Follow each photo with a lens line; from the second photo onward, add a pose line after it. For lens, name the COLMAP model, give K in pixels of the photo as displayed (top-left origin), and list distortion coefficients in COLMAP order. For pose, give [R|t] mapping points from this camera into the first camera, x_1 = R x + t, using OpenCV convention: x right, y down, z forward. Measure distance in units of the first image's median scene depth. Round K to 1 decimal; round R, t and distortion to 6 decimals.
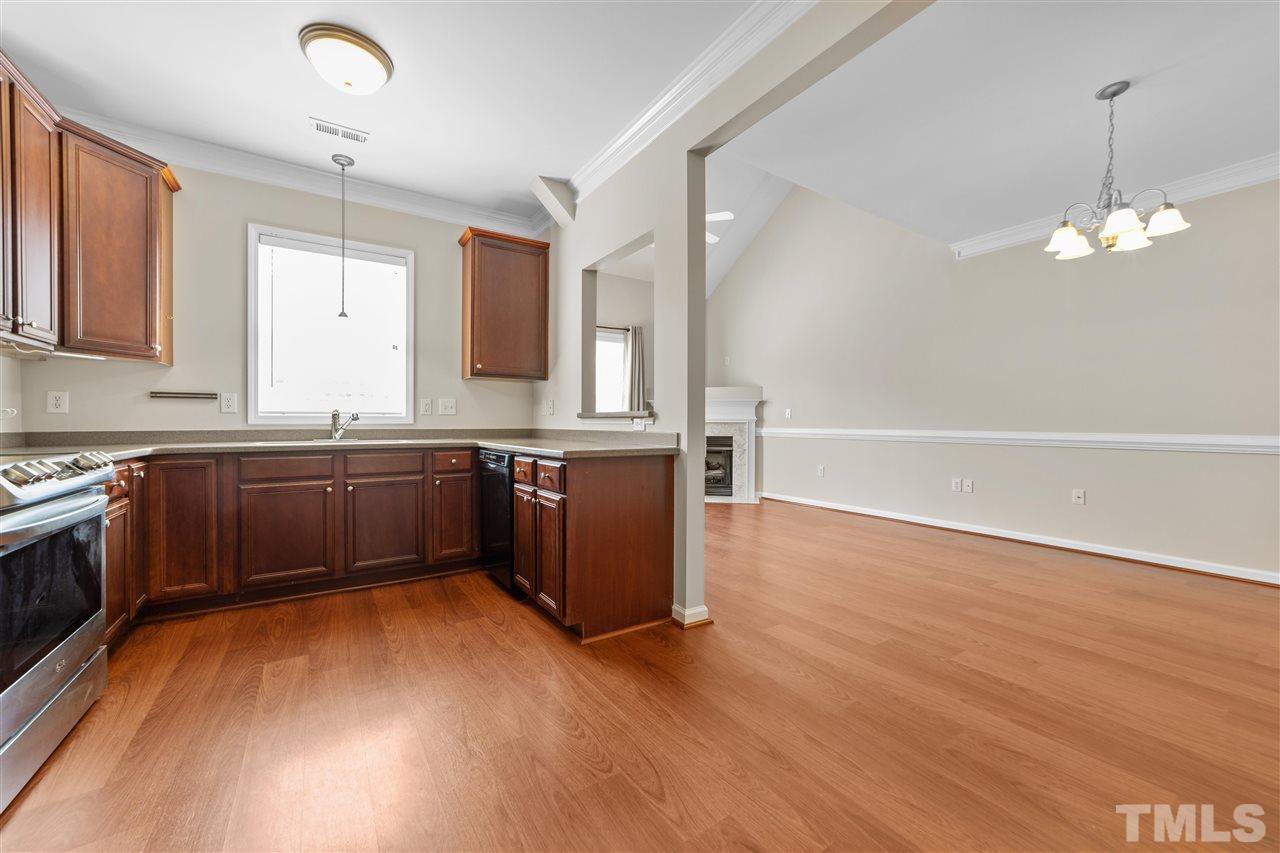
lens RADIAL K [[491.1, 0, 638.5], [0, 491.1, 425.3], [0, 0, 1]] dist [-0.019129, 0.008182]
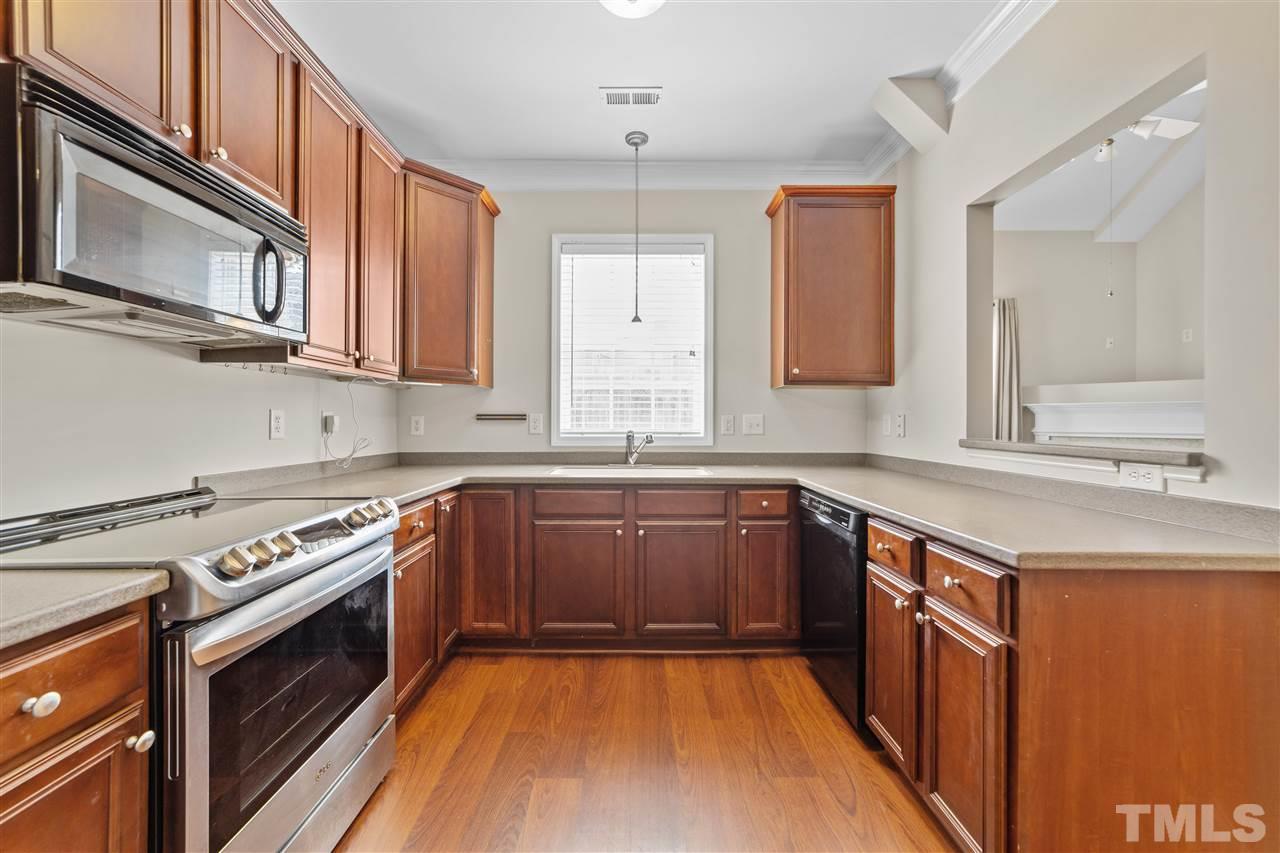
lens RADIAL K [[494.3, 0, 638.6], [0, 494.3, 420.7], [0, 0, 1]] dist [-0.014754, 0.006280]
pose [[0.840441, -0.000152, -0.541904, -0.148198], [-0.003648, 0.999976, -0.005938, -0.049540], [0.541891, 0.006968, 0.840420, 0.302851]]
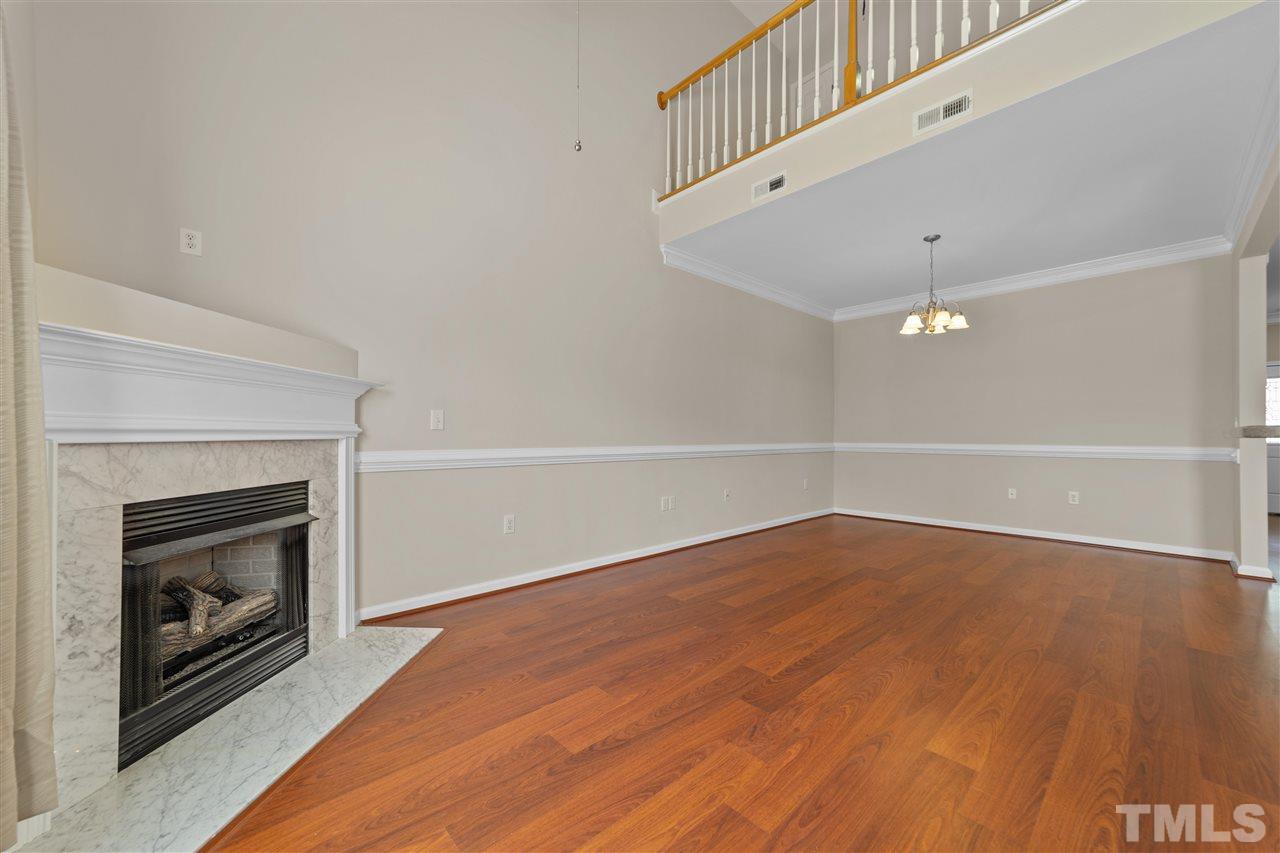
lens RADIAL K [[487.0, 0, 640.7], [0, 487.0, 438.0], [0, 0, 1]] dist [0.000285, 0.000088]
pose [[-0.168477, -0.010357, 0.985651, -0.419765], [0.003414, 0.999933, 0.011091, -0.022569], [-0.985700, 0.005233, -0.168430, 1.883233]]
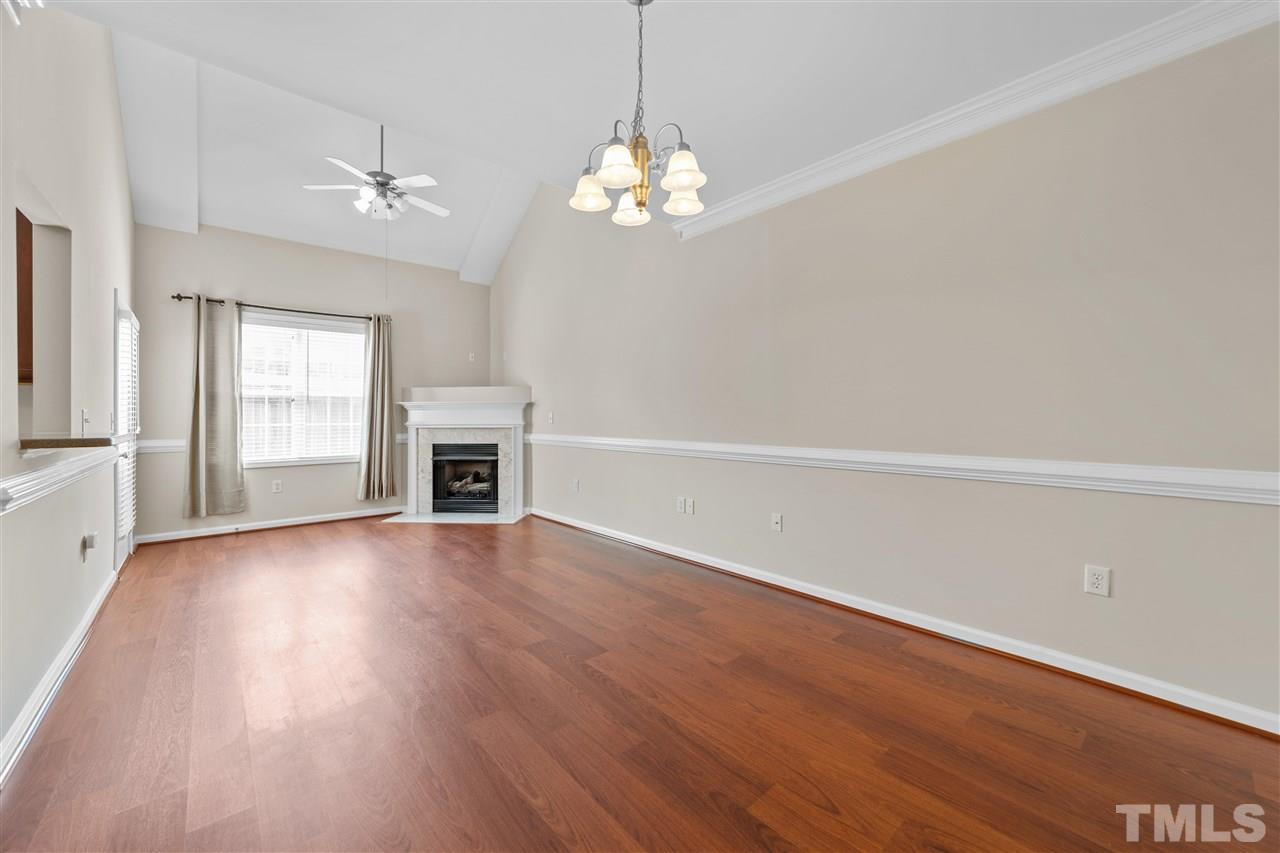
lens RADIAL K [[495.1, 0, 636.1], [0, 495.1, 415.1], [0, 0, 1]] dist [-0.000512, 0.000288]
pose [[0.991911, -0.006439, 0.126774, 0.733555], [0.007449, 0.999944, -0.007501, -0.044485], [-0.126719, 0.008385, 0.991903, 0.234976]]
